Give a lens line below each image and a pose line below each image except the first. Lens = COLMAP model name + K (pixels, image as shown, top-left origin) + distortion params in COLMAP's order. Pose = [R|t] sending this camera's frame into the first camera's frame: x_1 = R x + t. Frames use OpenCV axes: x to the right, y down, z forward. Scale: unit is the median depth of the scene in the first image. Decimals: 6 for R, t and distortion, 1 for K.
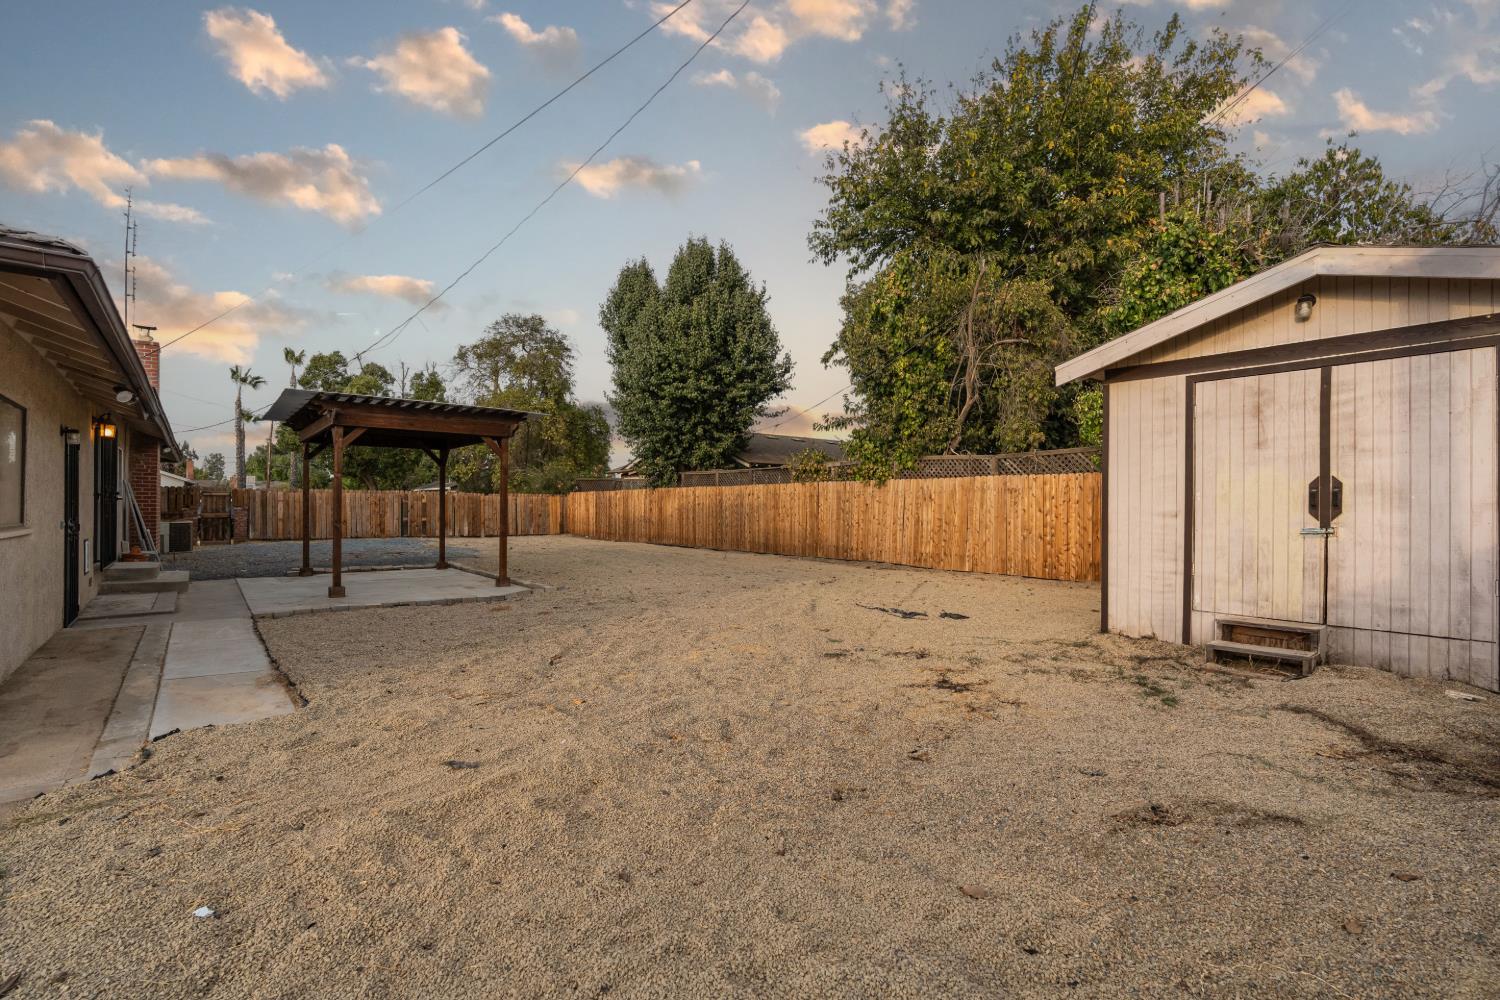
lens RADIAL K [[686.2, 0, 750.0], [0, 686.2, 500.0], [0, 0, 1]] dist [0.001102, 0.000381]
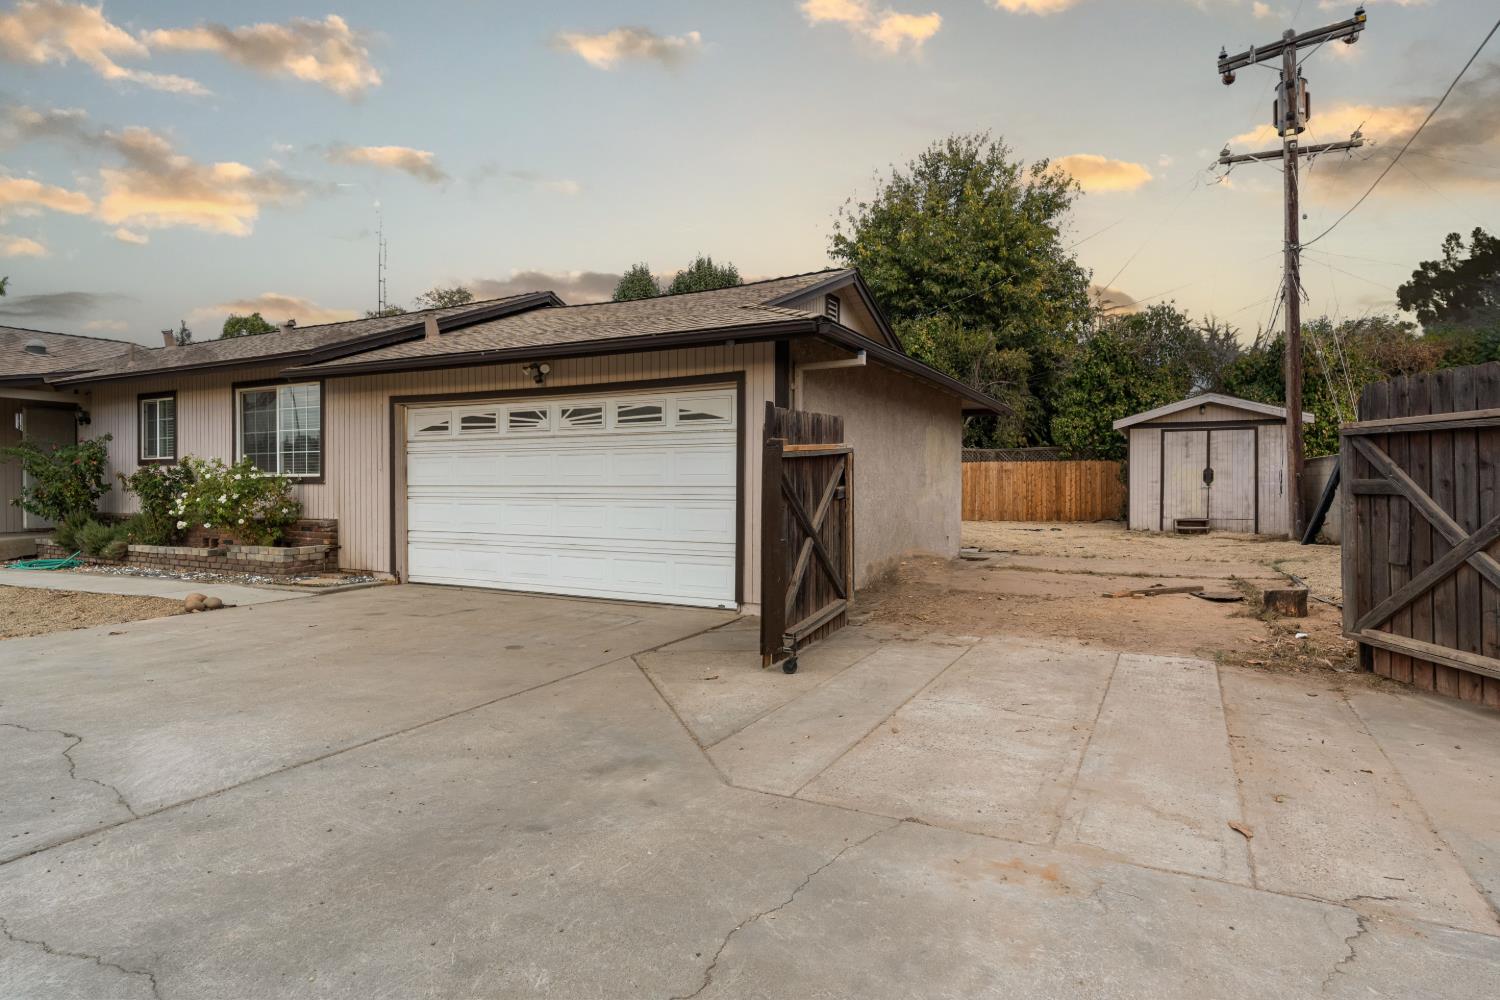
lens RADIAL K [[807.7, 0, 753.9], [0, 807.7, 499.5], [0, 0, 1]] dist [-0.001777, -0.000128]
pose [[0.918604, -0.011335, 0.395016, -2.124032], [-0.000036, 0.999586, 0.028766, -0.000041], [-0.395178, -0.026438, 0.918224, -1.289160]]
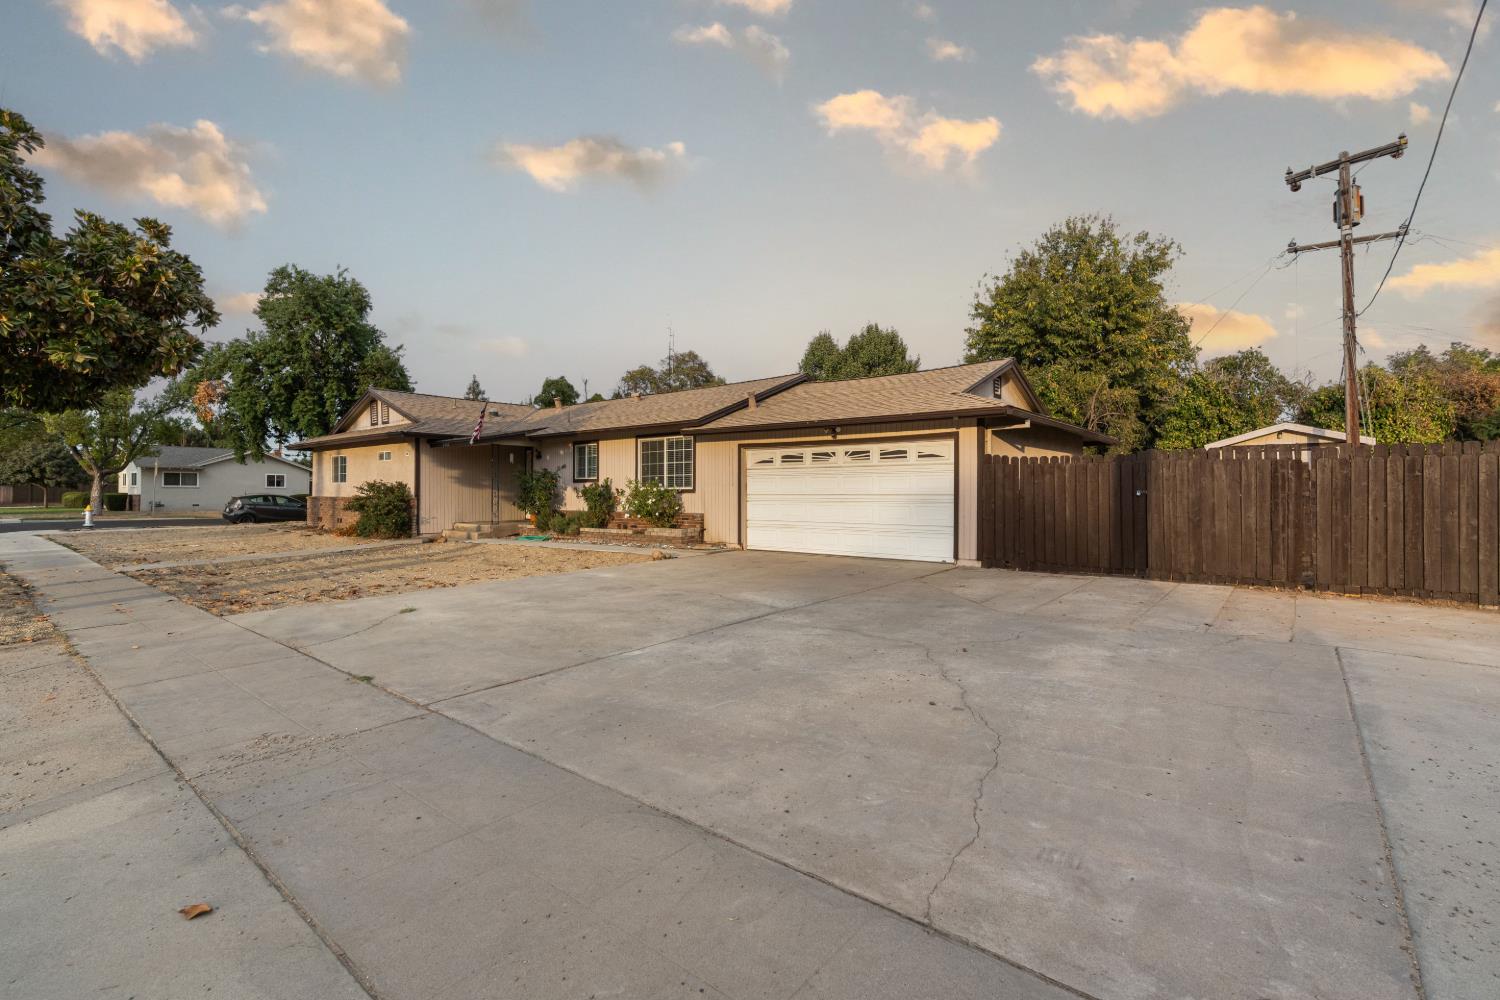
lens RADIAL K [[680.0, 0, 752.9], [0, 680.0, 487.8], [0, 0, 1]] dist [0.000034, 0.000574]
pose [[0.977129, -0.003976, 0.212610, -2.641407], [0.003286, 0.999988, 0.003597, -0.013200], [-0.212622, -0.002816, 0.977130, -1.910246]]
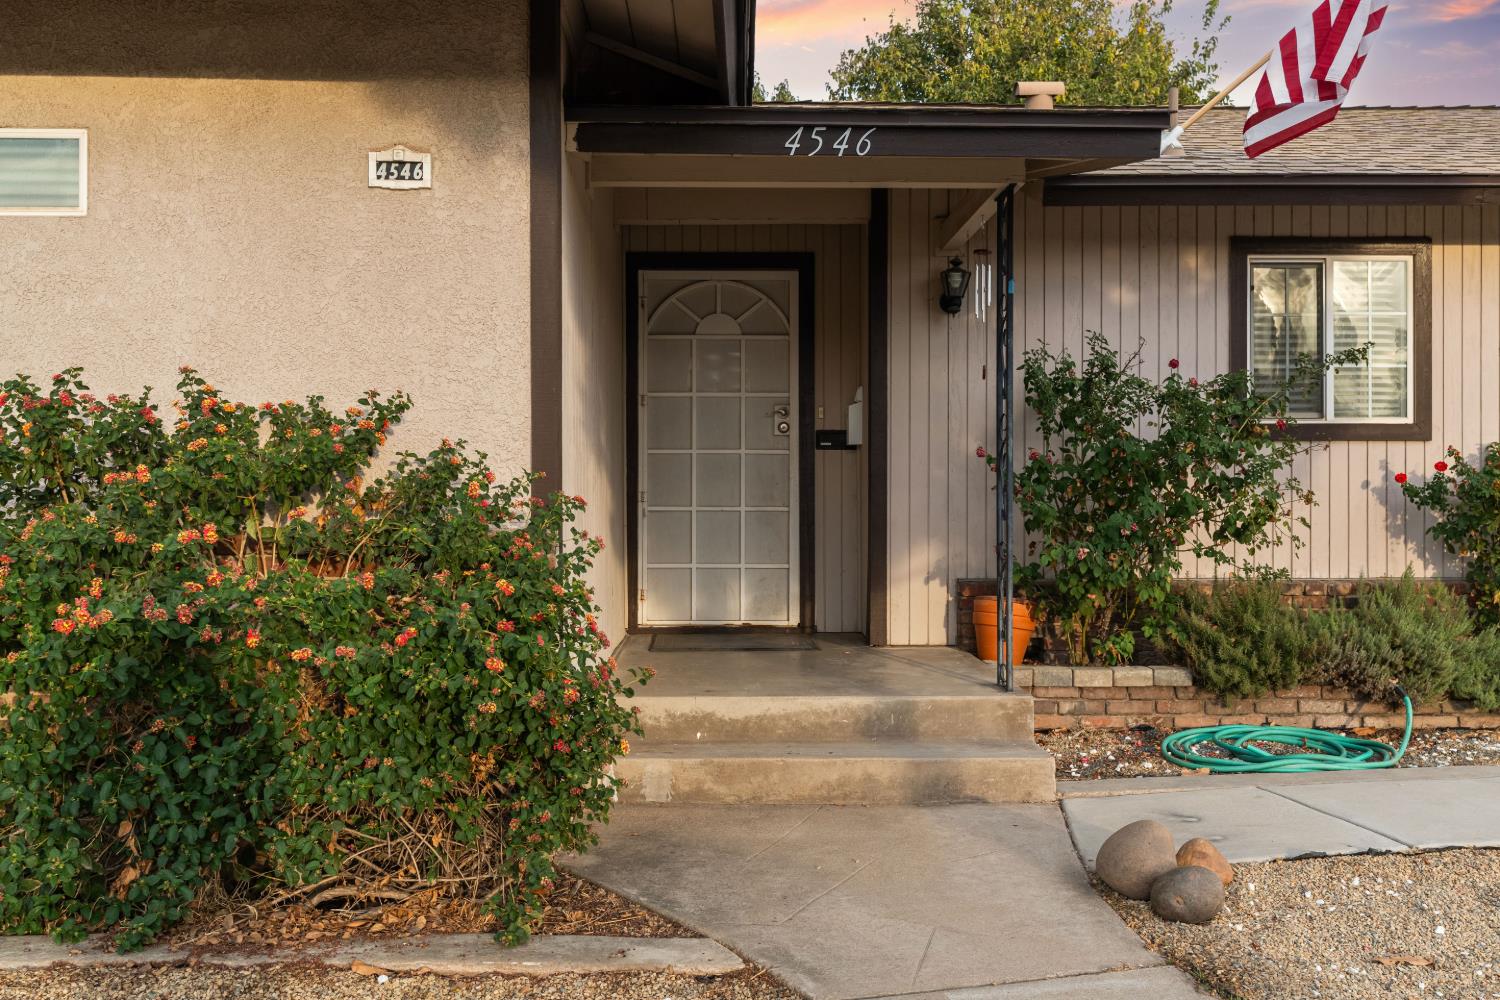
lens RADIAL K [[1364.0, 0, 750.0], [0, 1364.0, 500.0], [0, 0, 1]] dist [0.008908, 0.003721]
pose [[0.609343, -0.011822, 0.792818, -4.085097], [-0.003104, 0.999846, 0.017295, 0.007029], [-0.792900, -0.013000, 0.609213, 0.940735]]
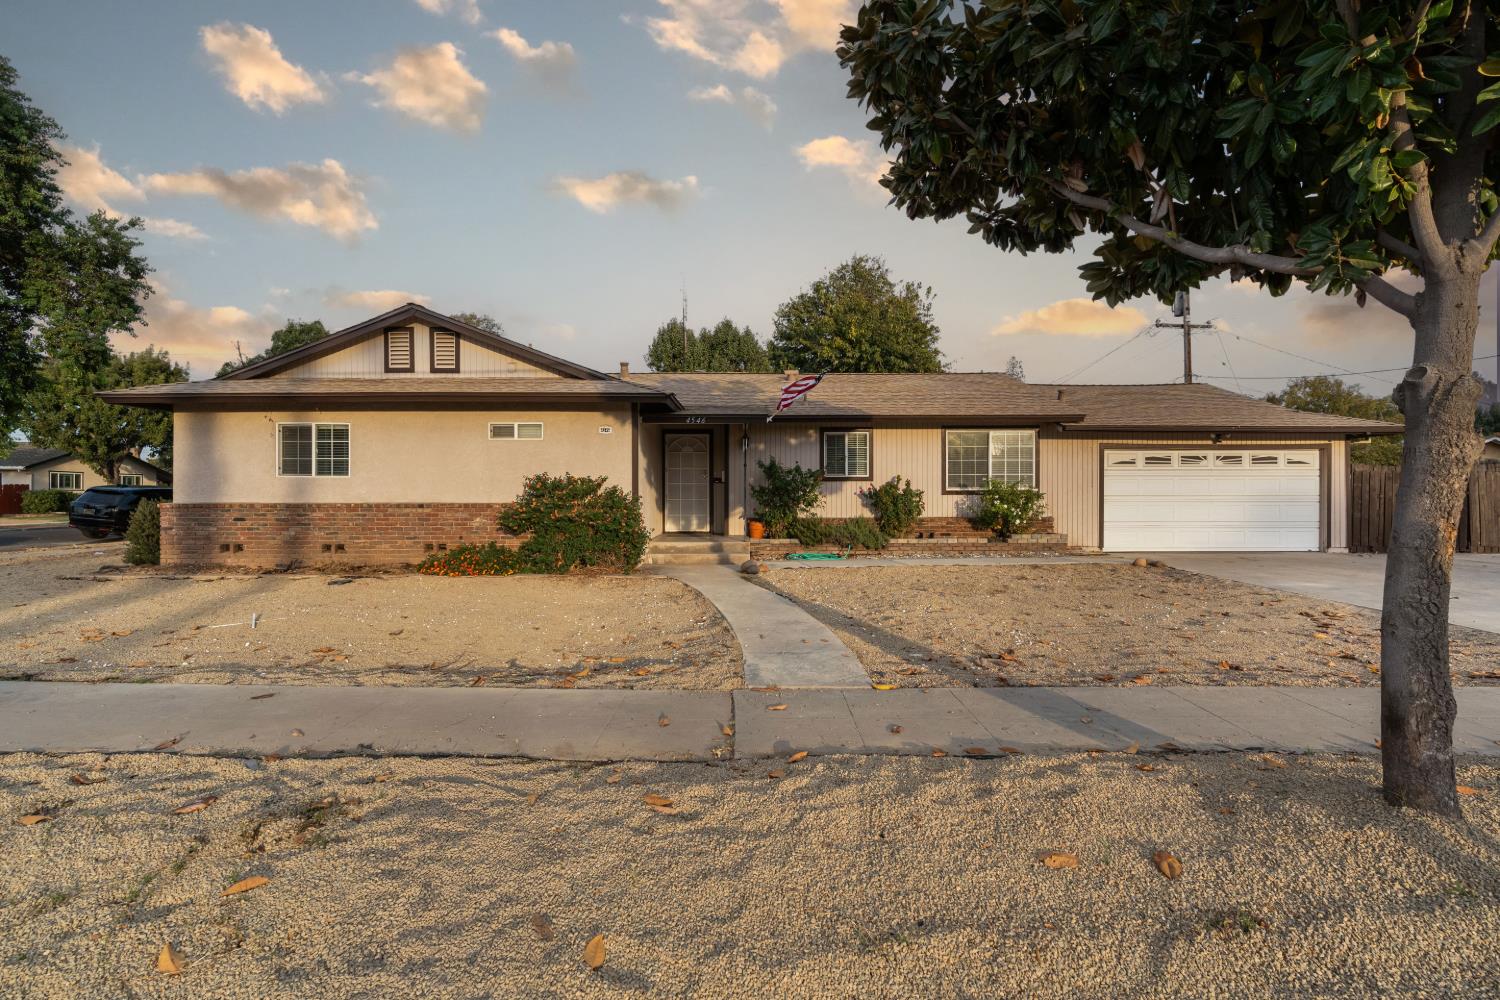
lens RADIAL K [[671.8, 0, 751.7], [0, 671.8, 496.1], [0, 0, 1]] dist [-0.004631, 0.004033]
pose [[0.615155, -0.009802, 0.788345, -4.828148], [-0.003306, 0.999882, 0.015012, -0.010322], [-0.788399, -0.011841, 0.615050, 0.083806]]
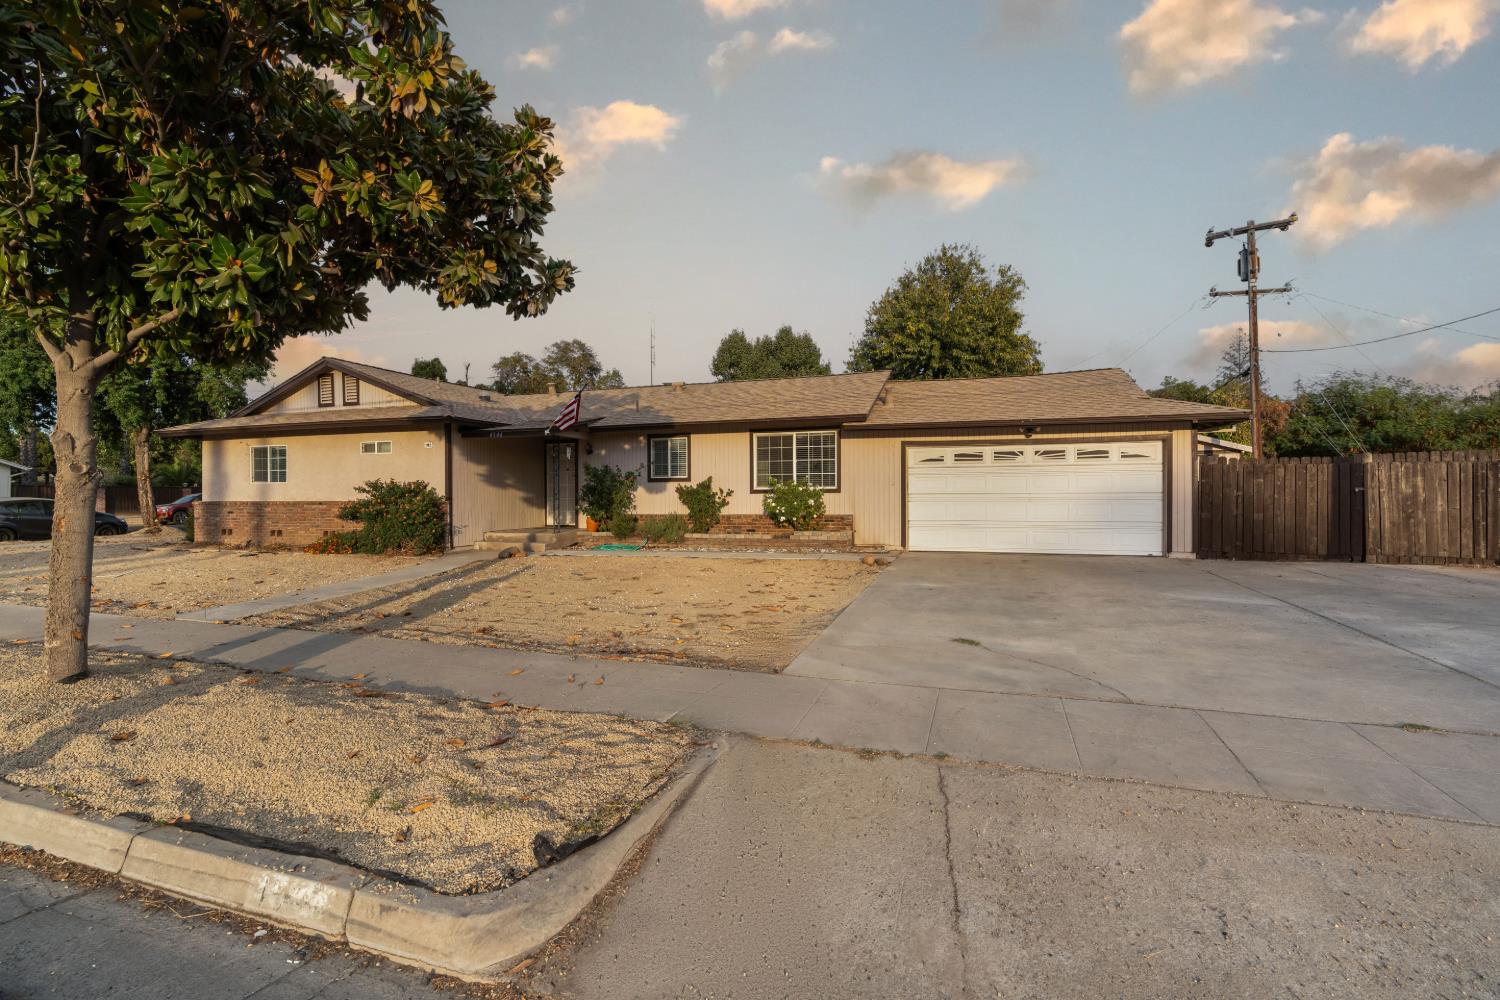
lens RADIAL K [[671.8, 0, 751.7], [0, 671.8, 496.1], [0, 0, 1]] dist [-0.004631, 0.004033]
pose [[0.840228, -0.013965, 0.542053, -3.908873], [0.005286, 0.999832, 0.017565, -0.017039], [-0.542207, -0.011894, 0.840161, -1.147670]]
